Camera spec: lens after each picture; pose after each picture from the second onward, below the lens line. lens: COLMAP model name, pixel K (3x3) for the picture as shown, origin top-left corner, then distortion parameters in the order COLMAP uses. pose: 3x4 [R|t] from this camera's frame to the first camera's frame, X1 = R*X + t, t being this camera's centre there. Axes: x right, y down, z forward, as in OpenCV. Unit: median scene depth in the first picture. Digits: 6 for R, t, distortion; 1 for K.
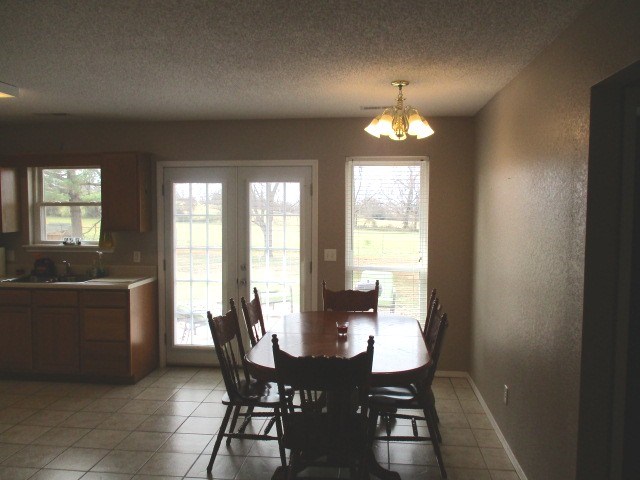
lens RADIAL K [[536.2, 0, 318.3], [0, 536.2, 237.7], [0, 0, 1]] dist [-0.017155, 0.007091]
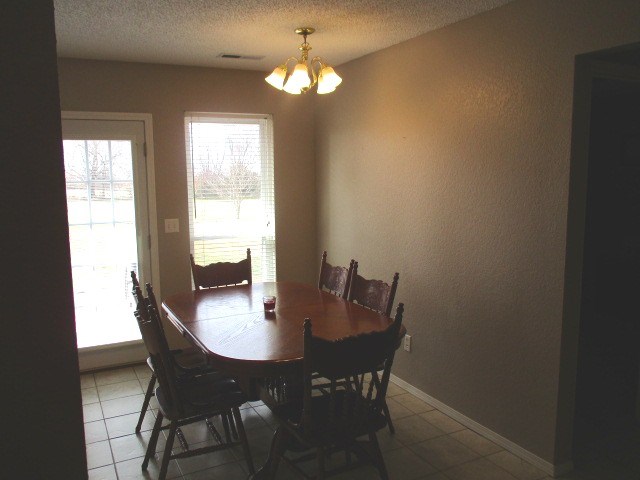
lens RADIAL K [[536.2, 0, 319.1], [0, 536.2, 240.8], [0, 0, 1]] dist [-0.017155, 0.007091]
pose [[0.840113, -0.085213, 0.535676, -0.351658], [0.048220, 0.995405, 0.082722, -0.005620], [-0.540264, -0.043665, 0.840362, 0.209599]]
